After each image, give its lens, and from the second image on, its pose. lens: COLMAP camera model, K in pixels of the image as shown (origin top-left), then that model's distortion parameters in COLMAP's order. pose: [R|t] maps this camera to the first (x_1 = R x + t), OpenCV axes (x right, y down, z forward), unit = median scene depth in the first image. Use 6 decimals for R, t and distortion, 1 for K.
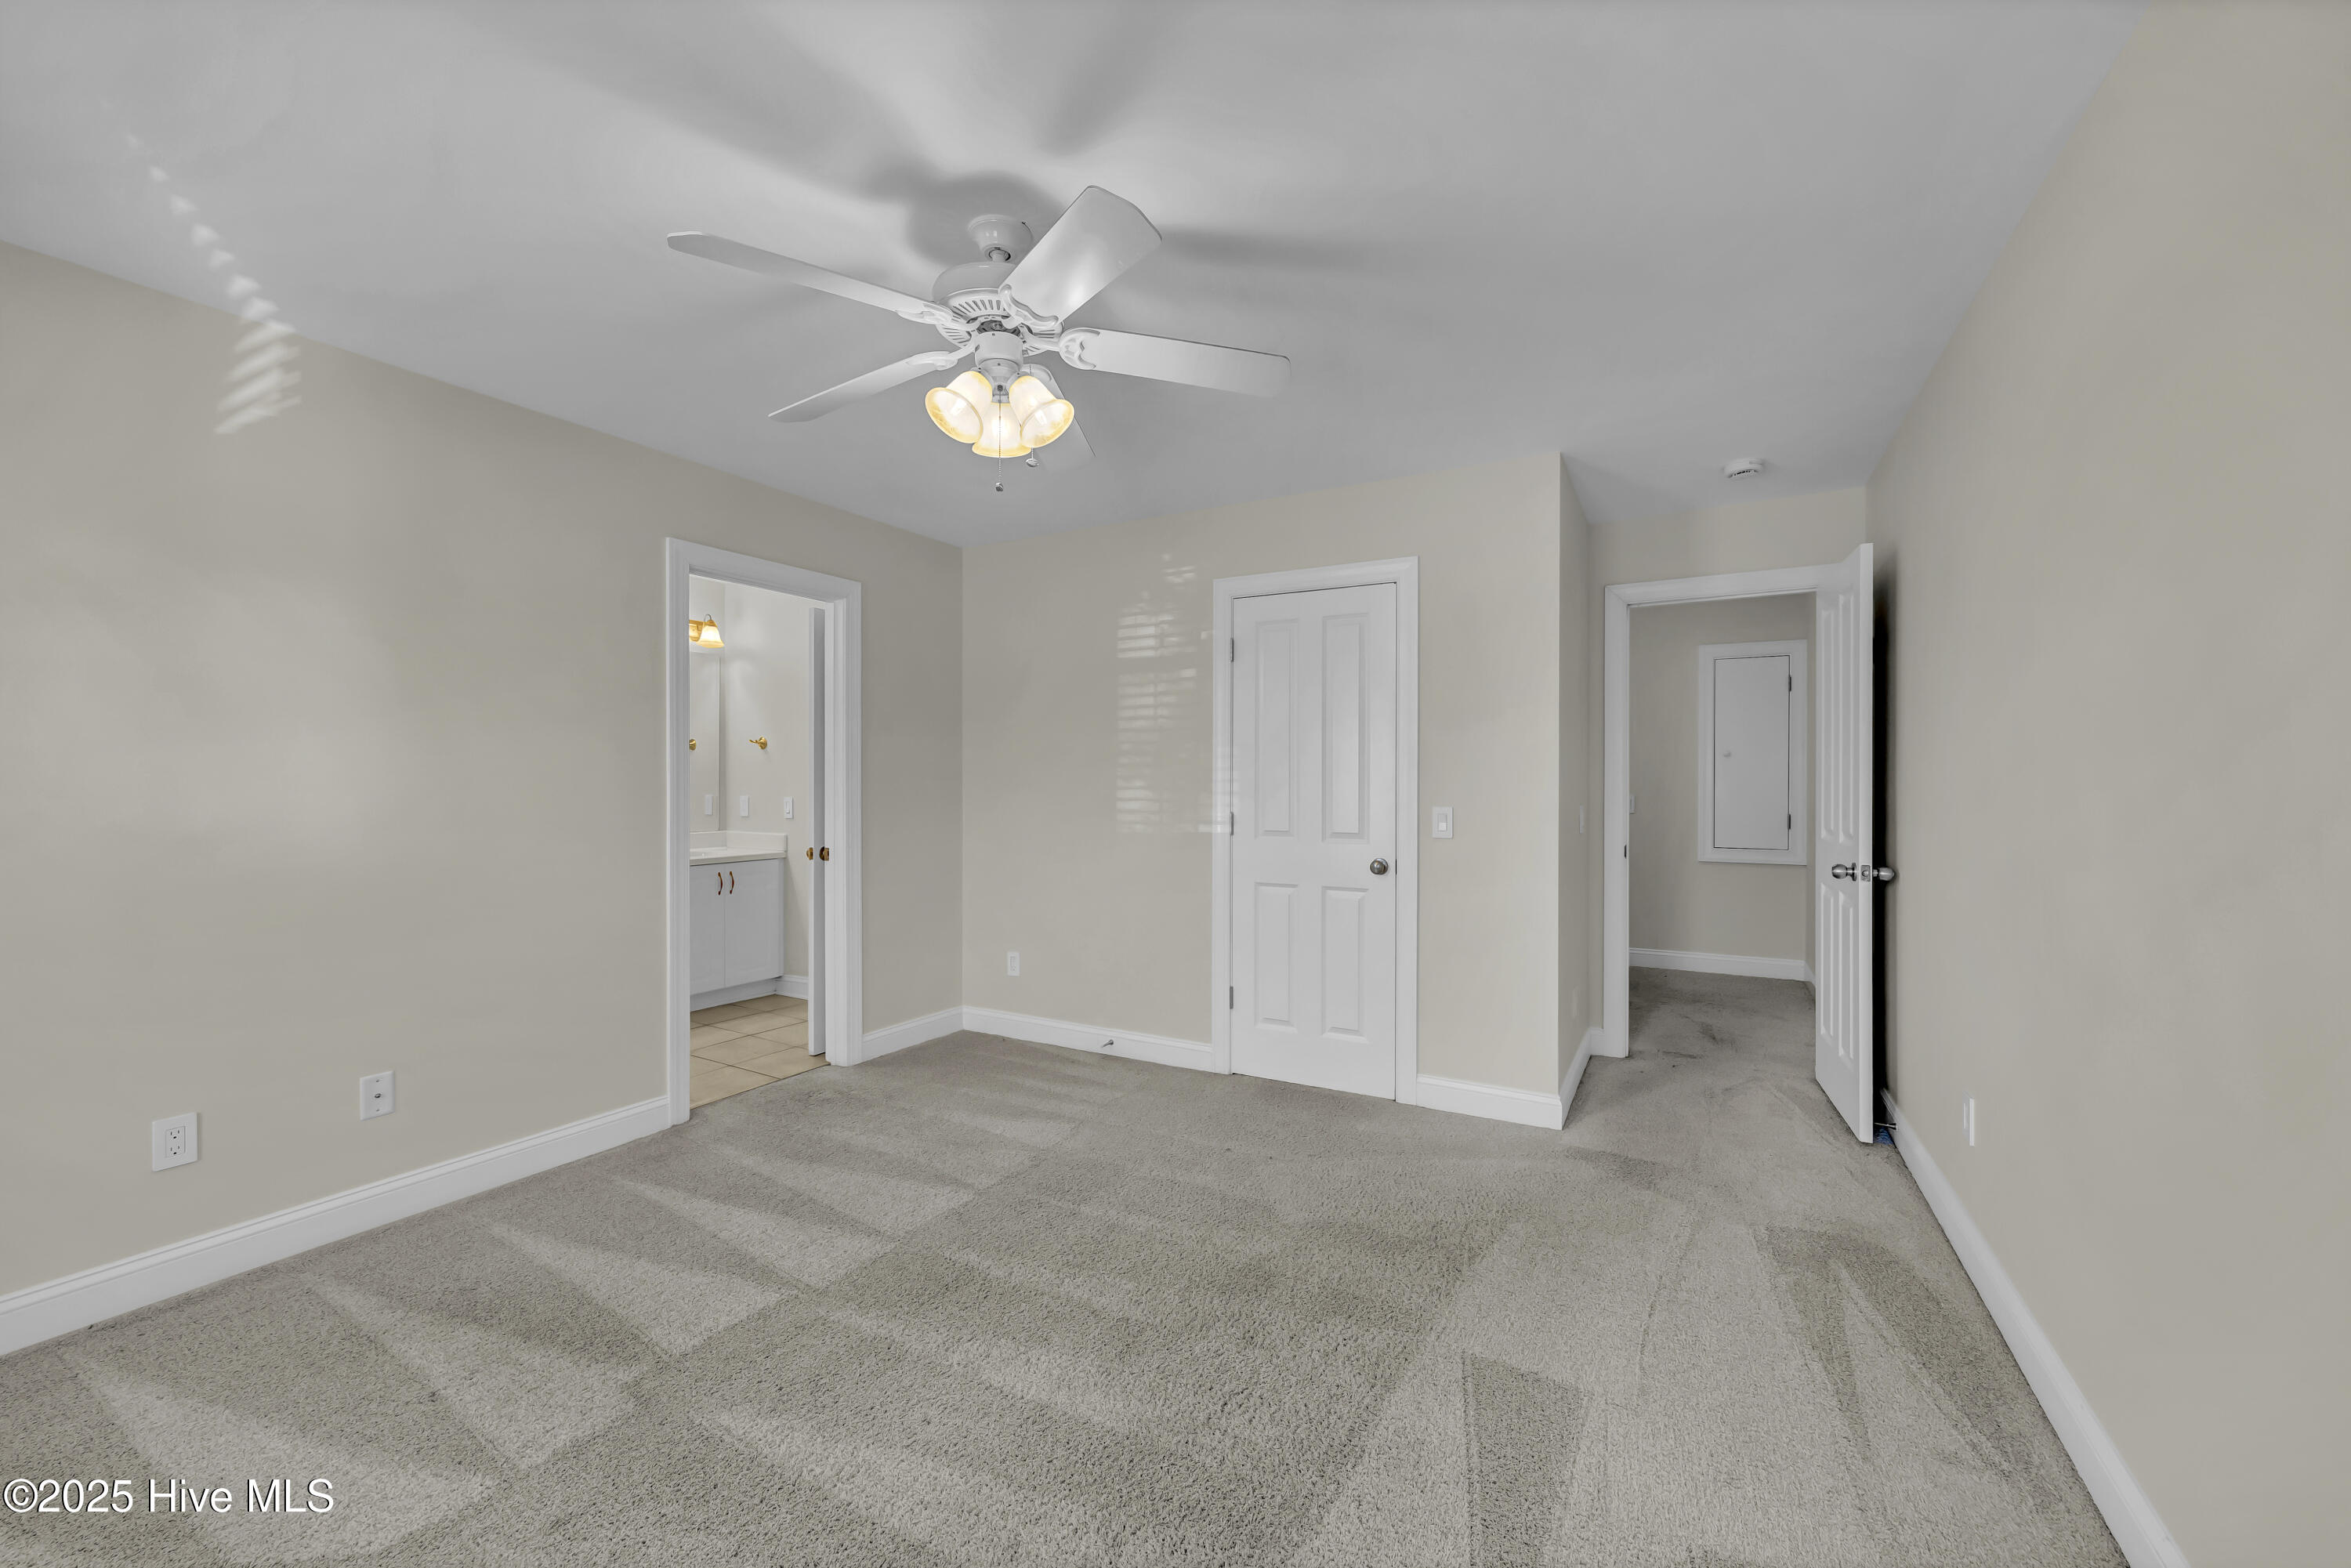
lens RADIAL K [[921.3, 0, 1181.1], [0, 921.3, 784.5], [0, 0, 1]] dist [0.001454, 0.000191]
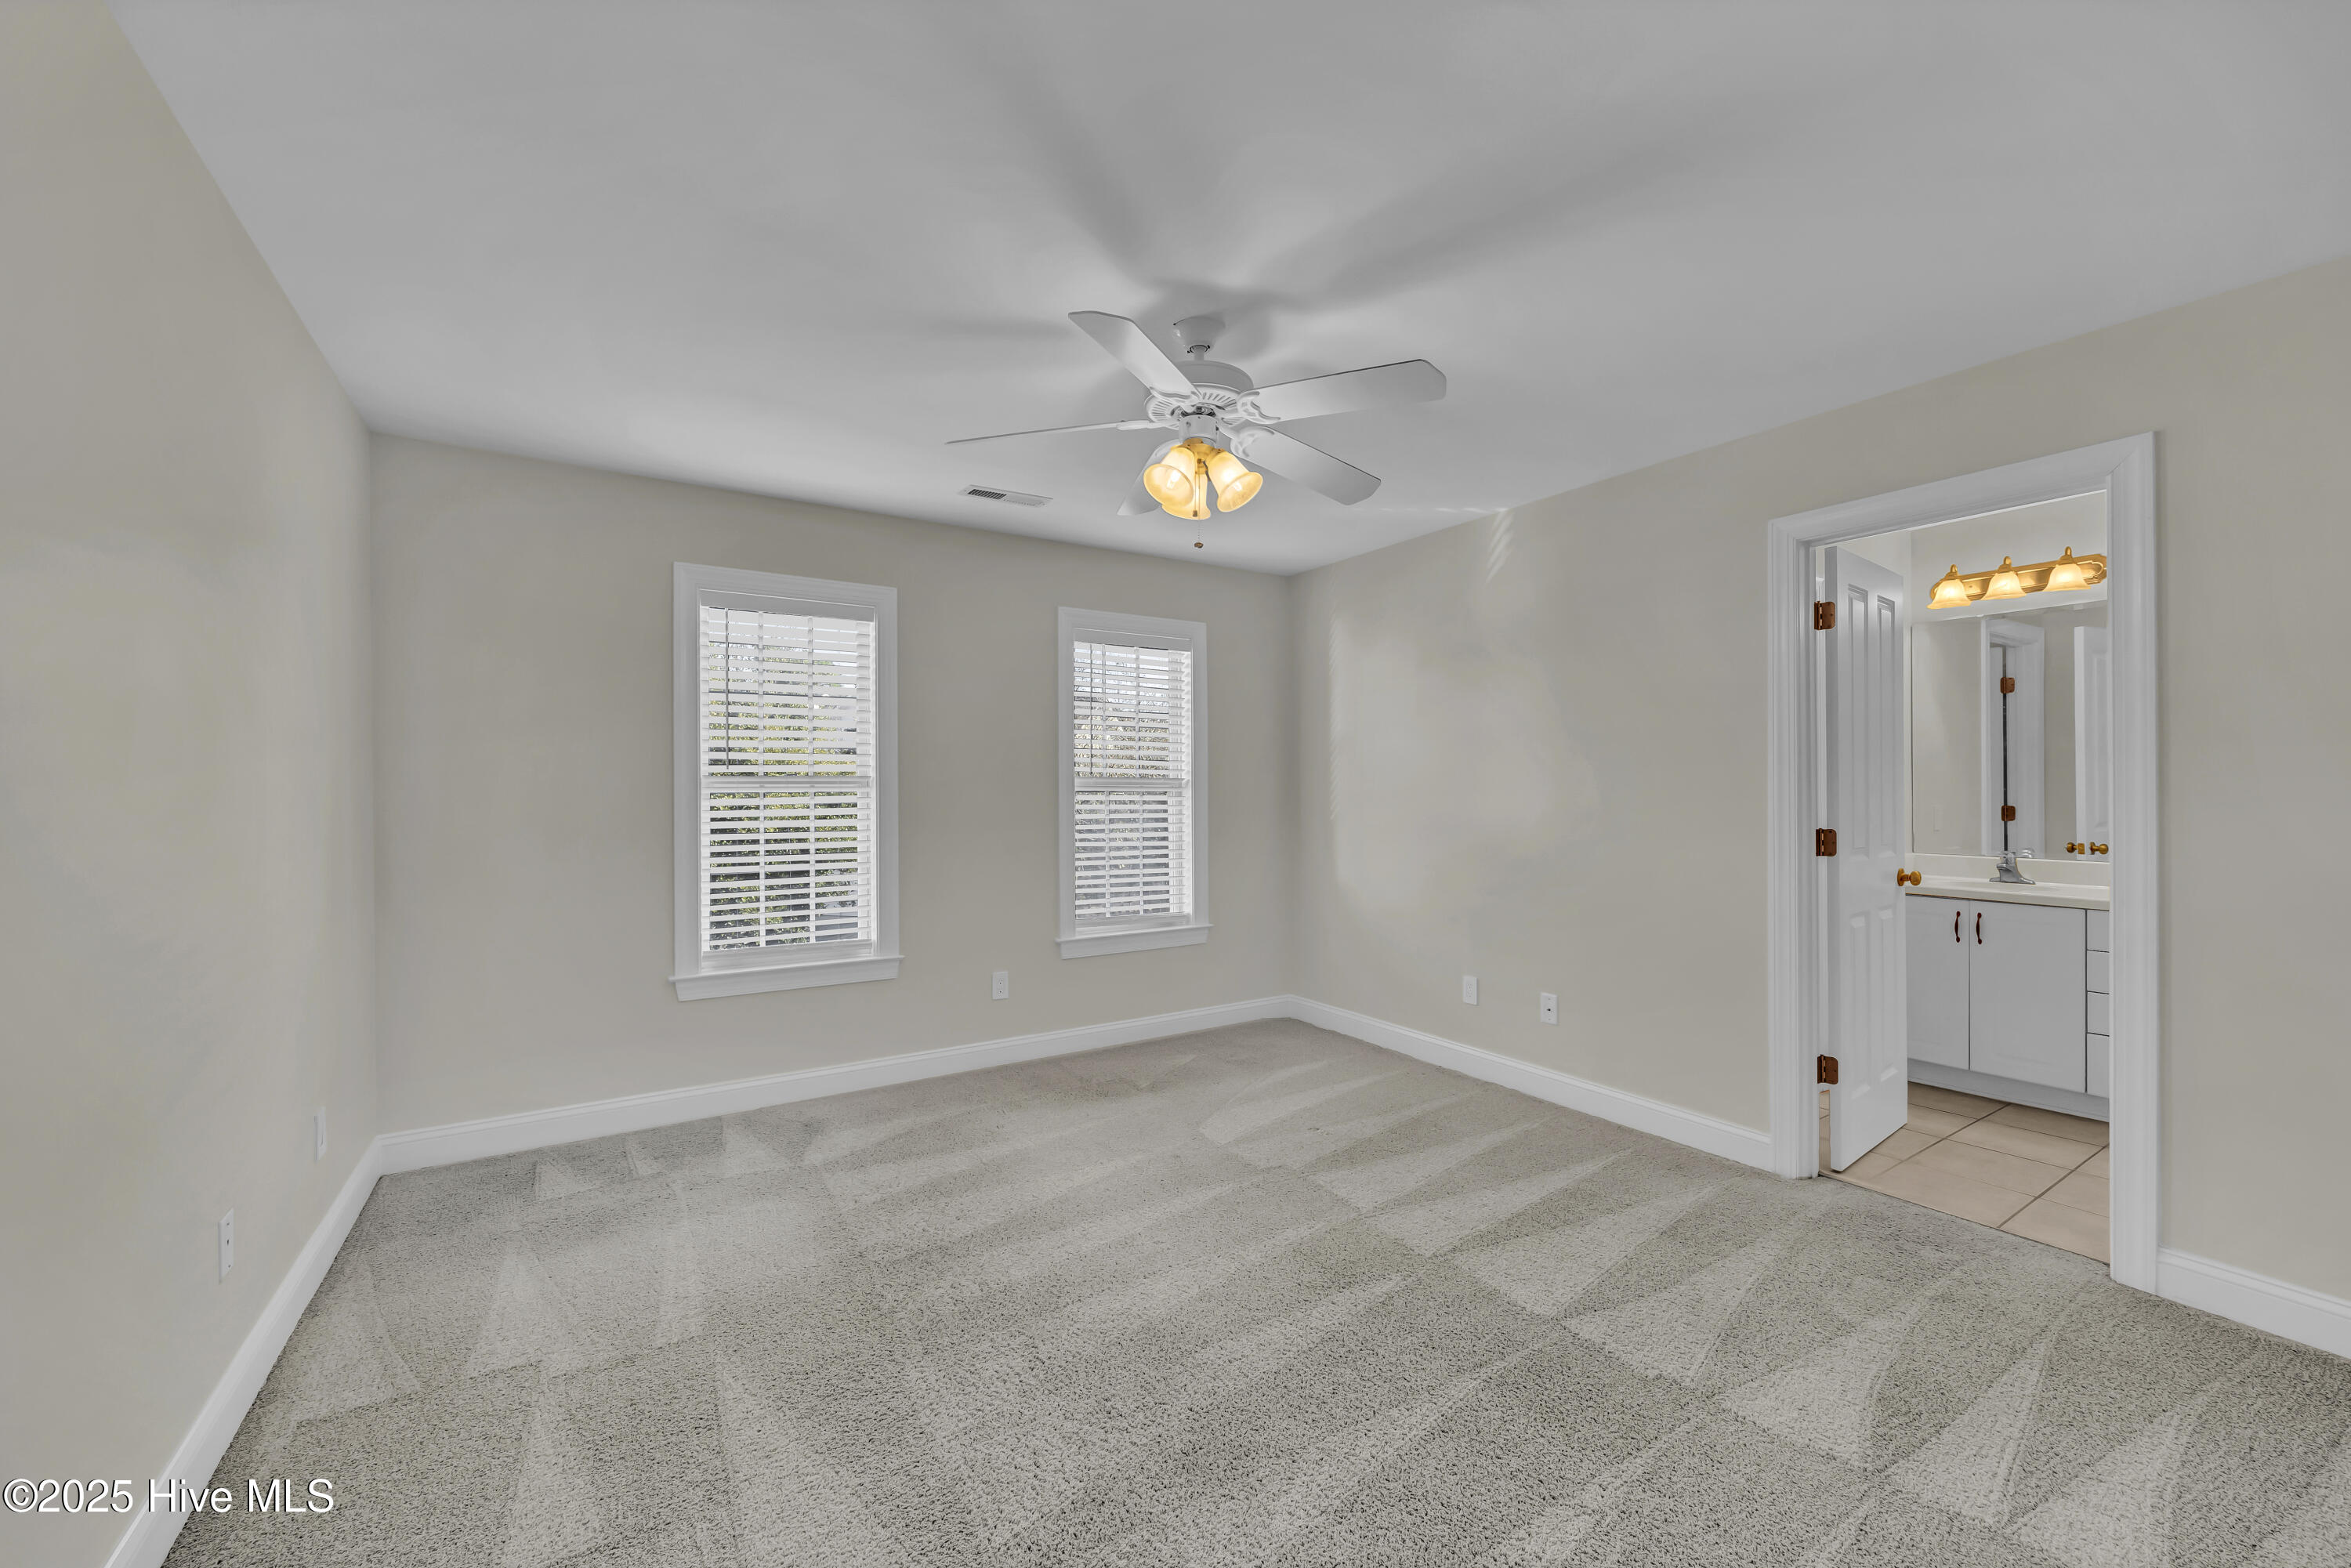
lens RADIAL K [[921.3, 0, 1181.1], [0, 921.3, 784.5], [0, 0, 1]] dist [0.001454, 0.000191]
pose [[-0.471650, -0.003687, -0.881778, 0.668448], [-0.000783, 0.999993, -0.003762, -0.005119], [0.881785, -0.001084, -0.471649, 1.187507]]
